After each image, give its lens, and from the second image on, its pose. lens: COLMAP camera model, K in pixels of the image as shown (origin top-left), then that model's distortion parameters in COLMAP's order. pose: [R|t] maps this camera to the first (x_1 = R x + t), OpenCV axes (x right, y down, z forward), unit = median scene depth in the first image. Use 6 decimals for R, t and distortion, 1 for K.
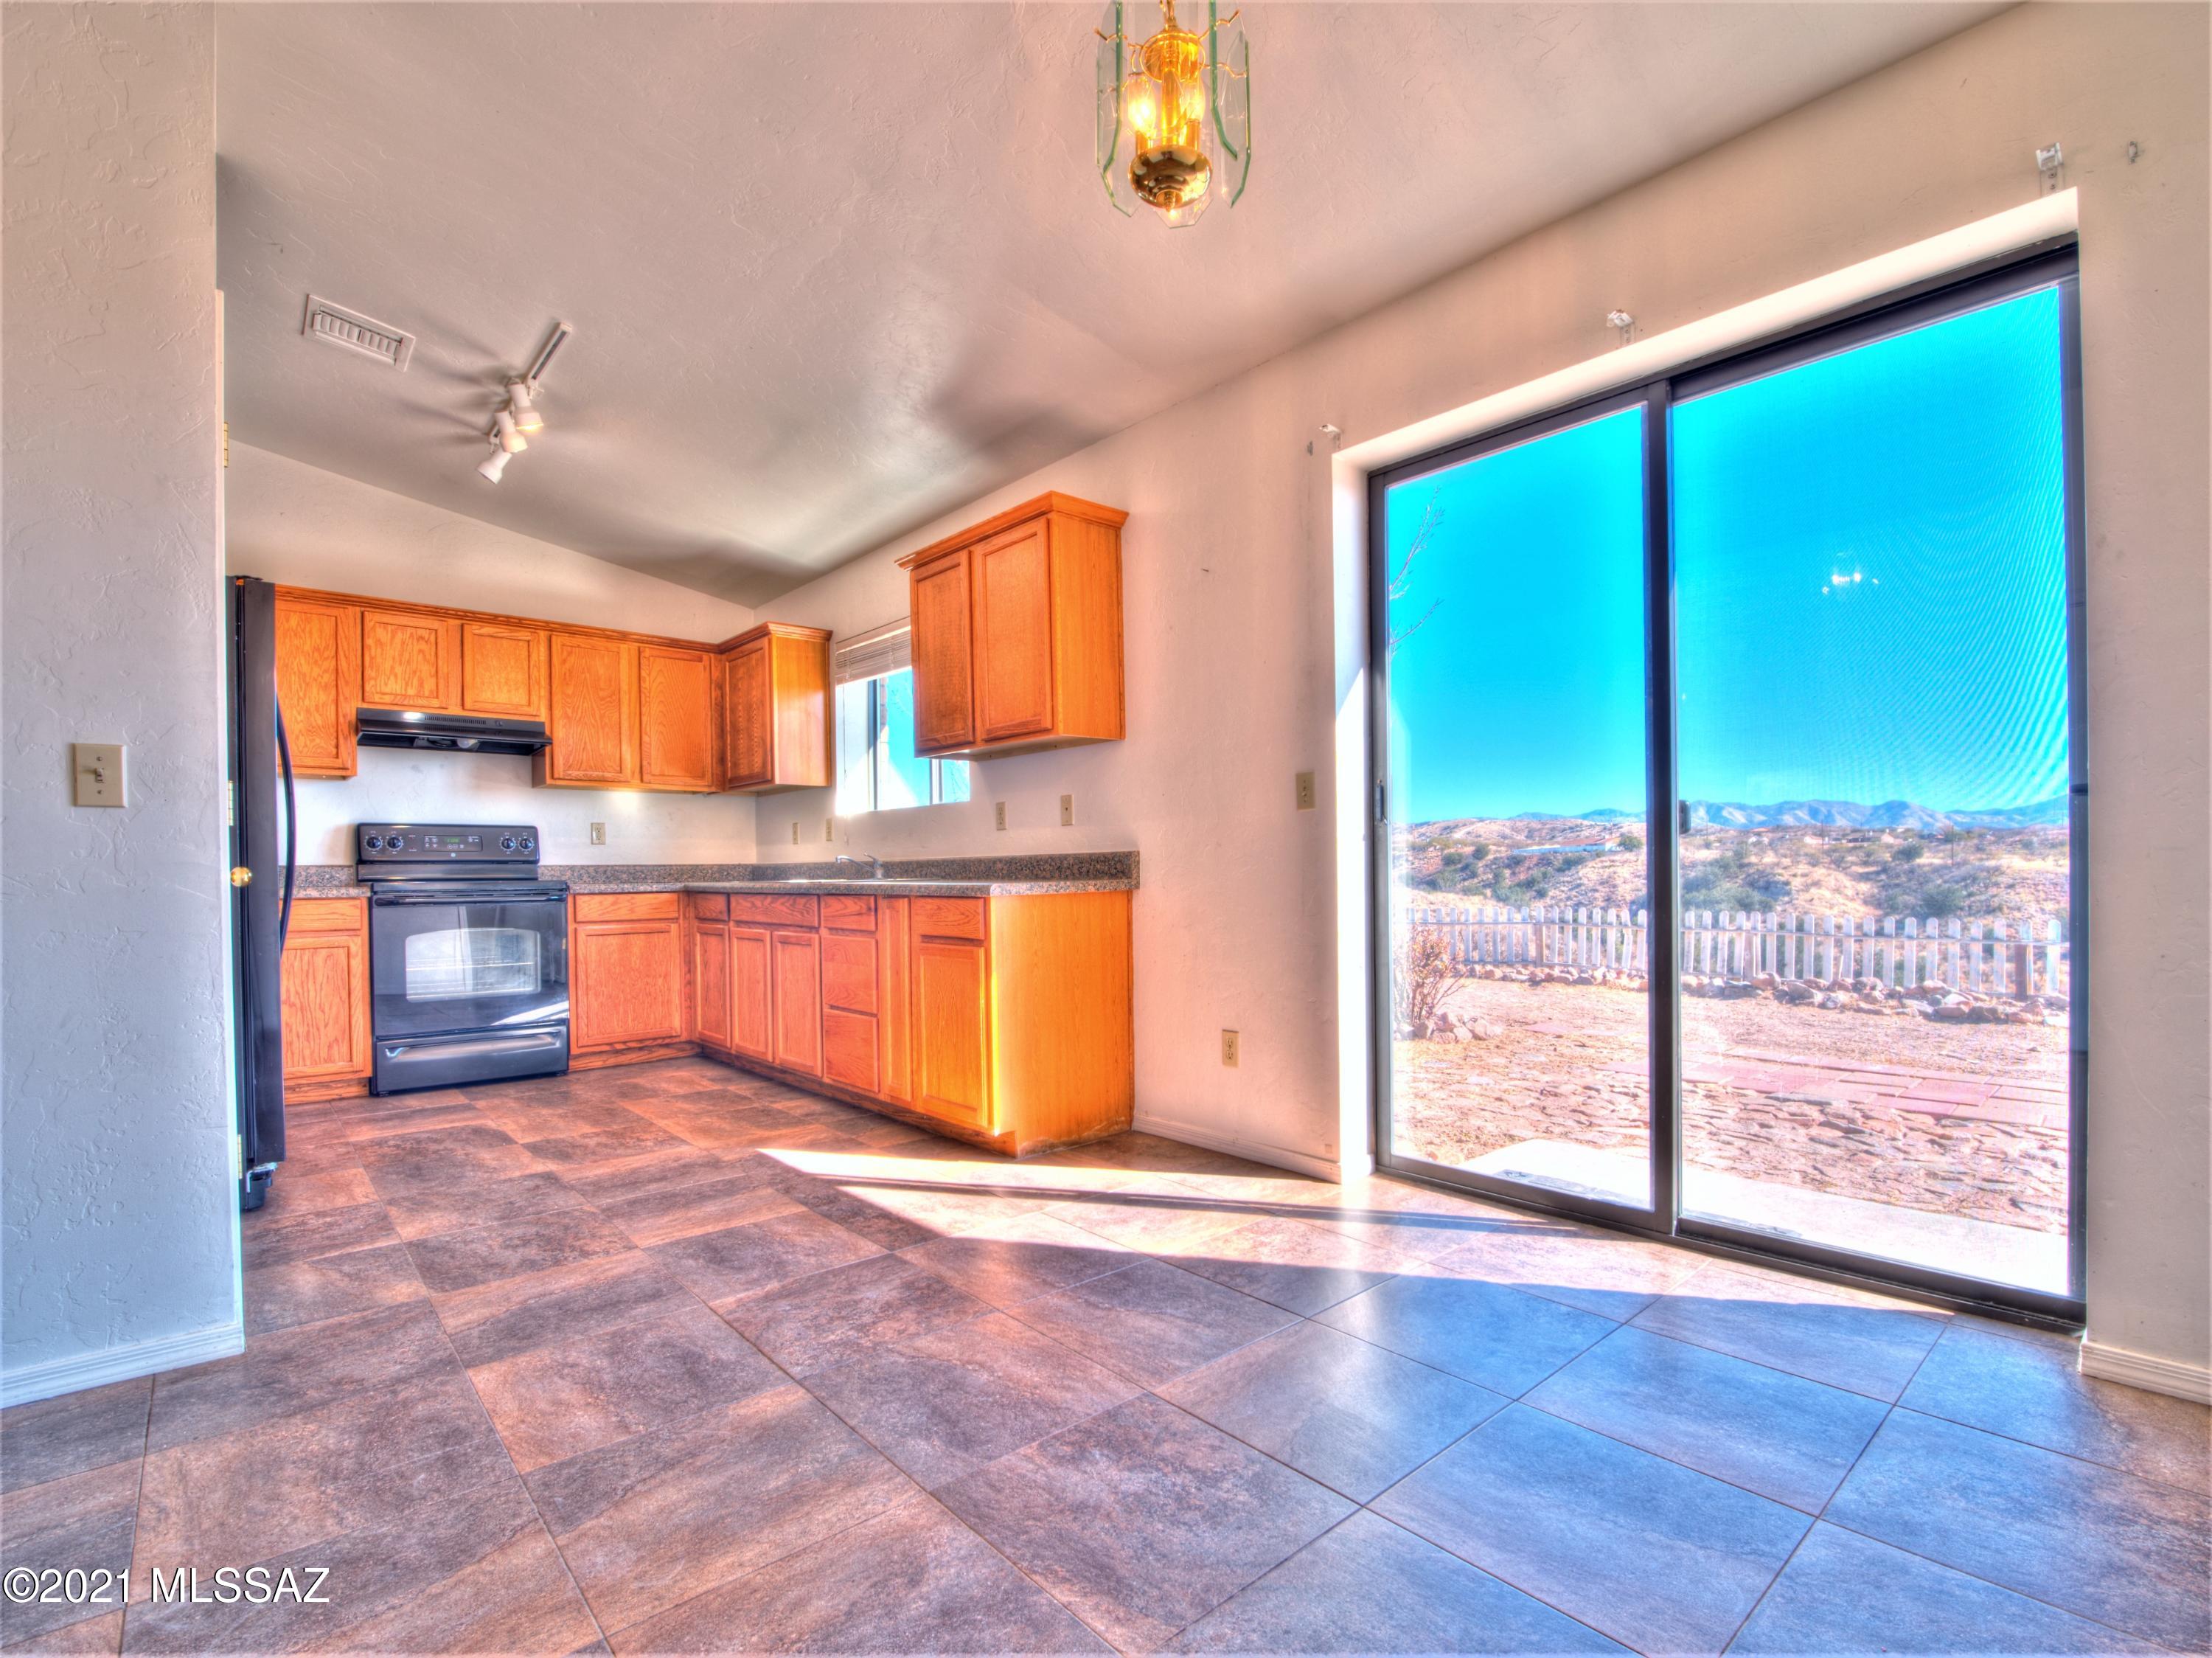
lens RADIAL K [[1023.3, 0, 1128.2], [0, 1023.3, 874.6], [0, 0, 1]] dist [-0.010680, -0.000316]
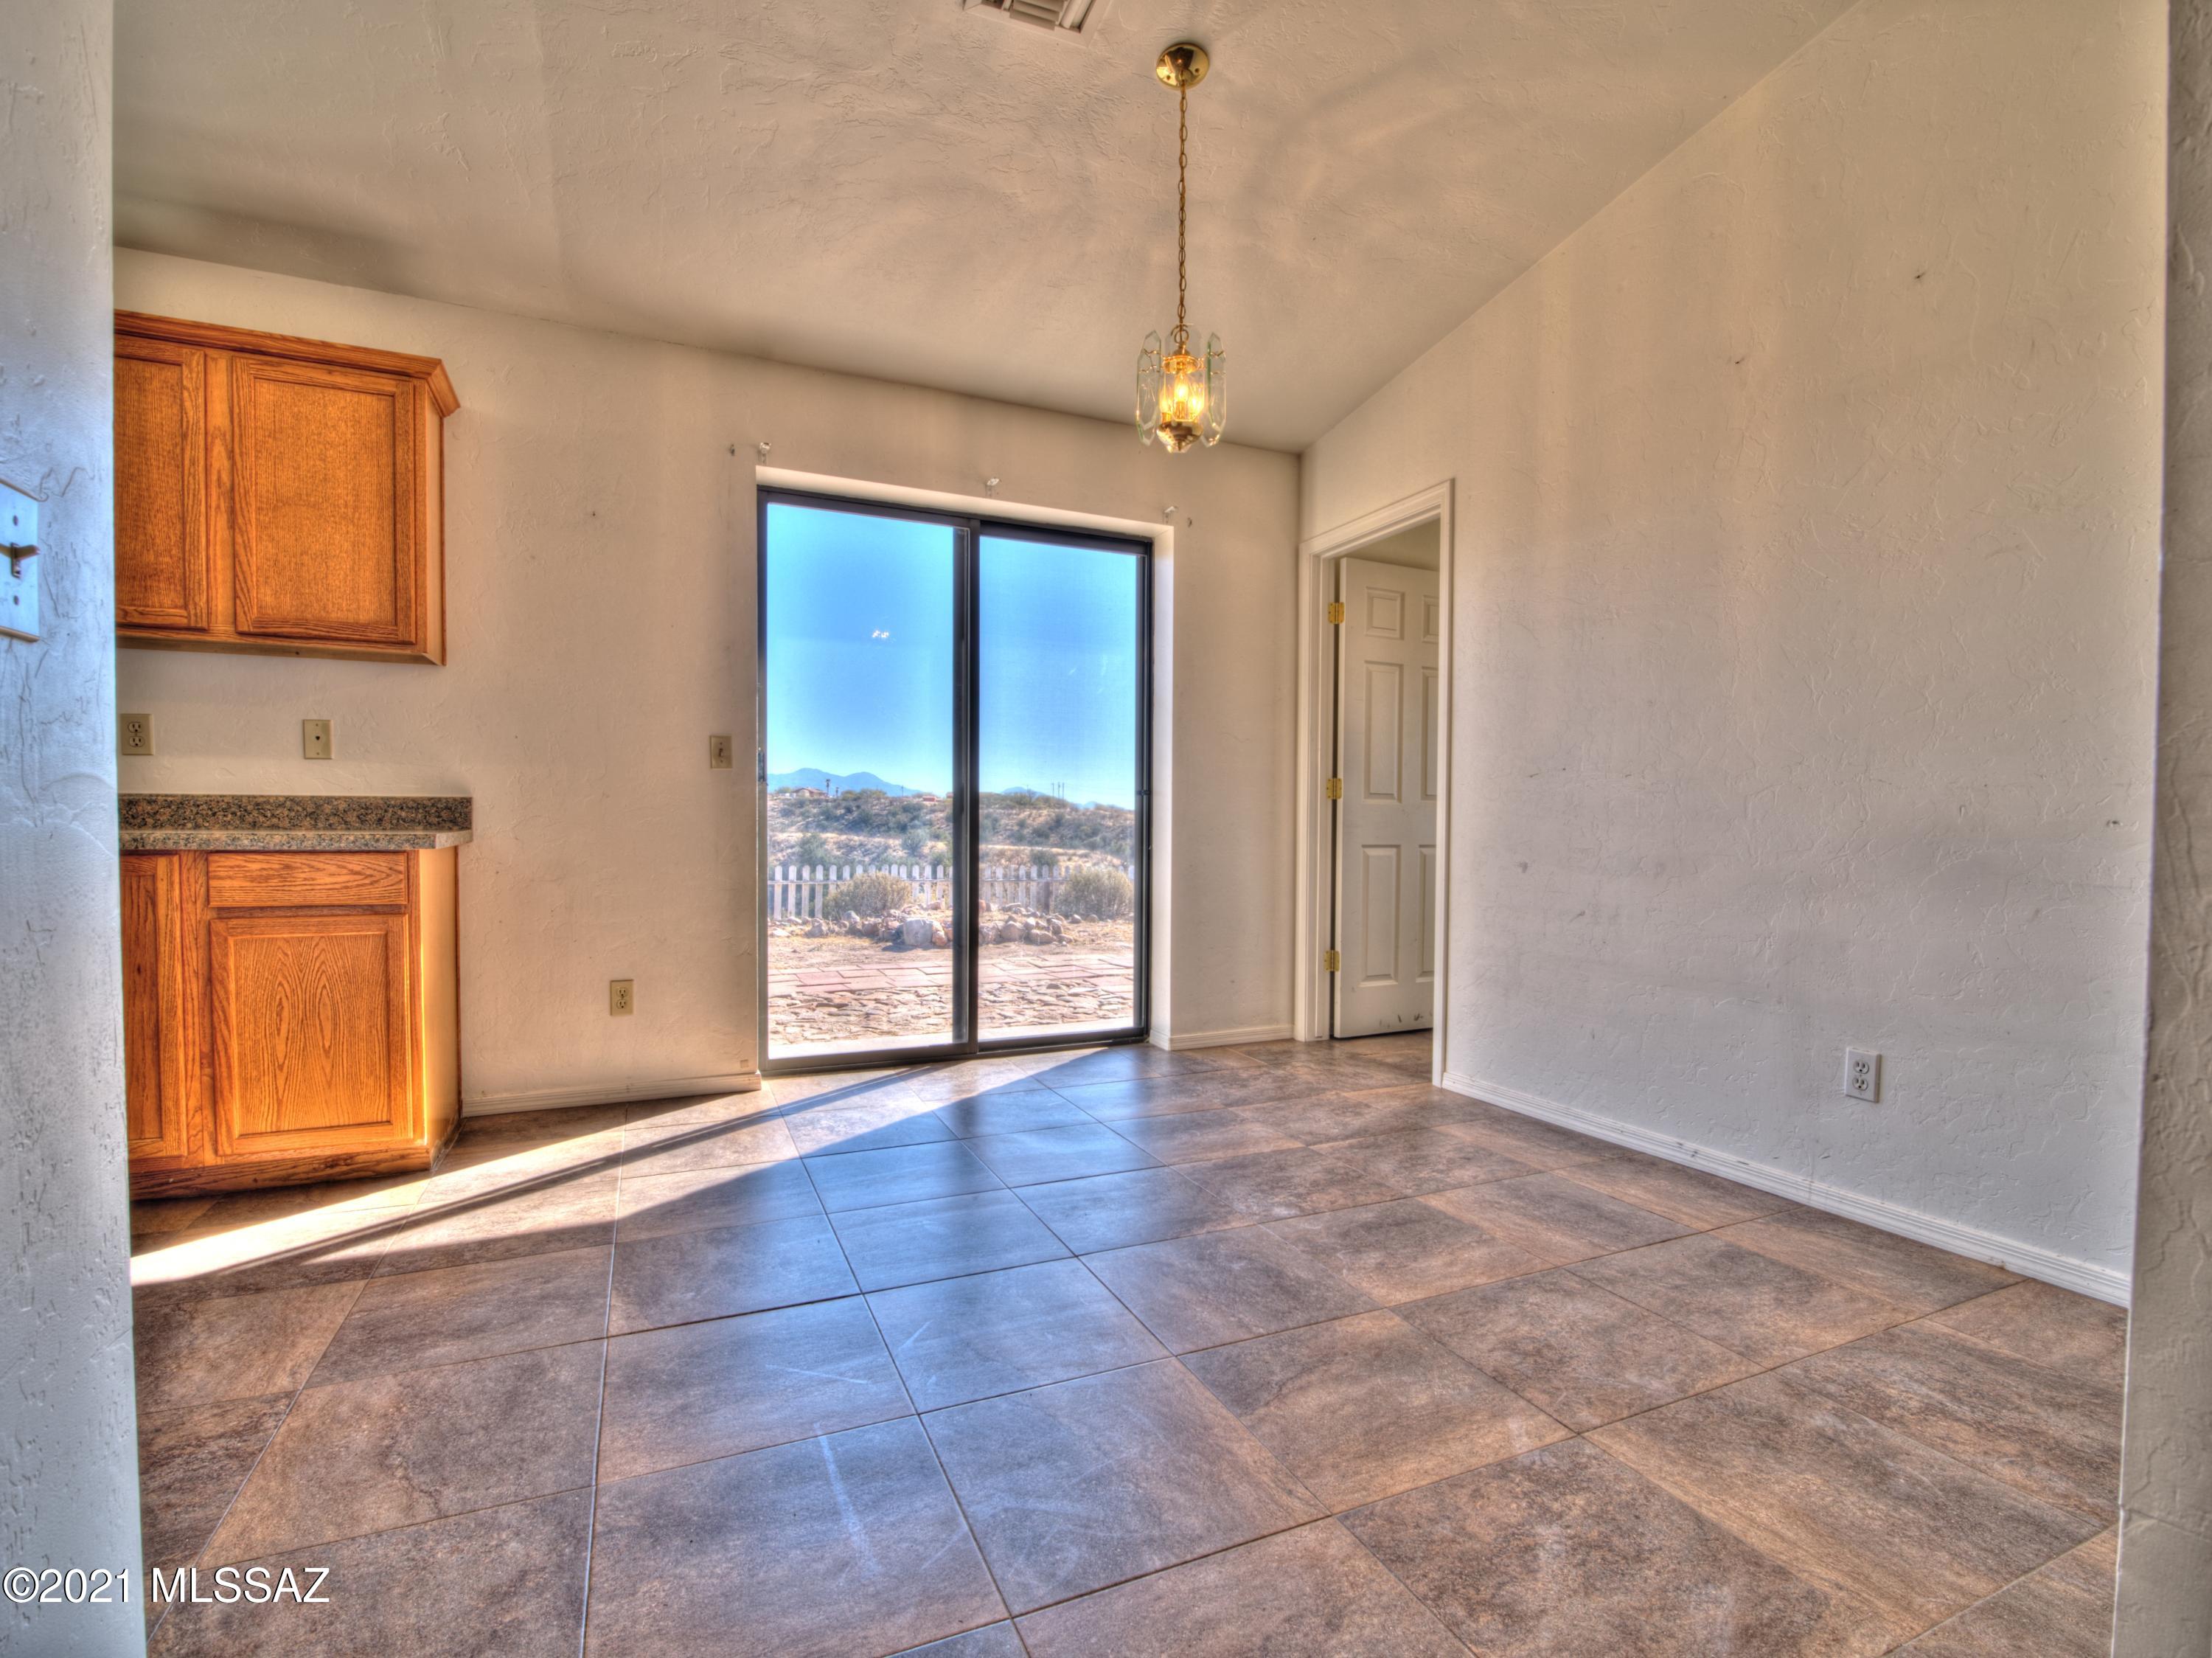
lens RADIAL K [[1023.3, 0, 1106.0], [0, 1023.3, 830.9], [0, 0, 1]] dist [-0.010680, -0.000316]
pose [[0.308376, 0.005949, 0.951246, -0.797251], [-0.007975, 0.999961, -0.003669, 0.005593], [-0.951231, -0.006455, 0.308412, 0.263509]]
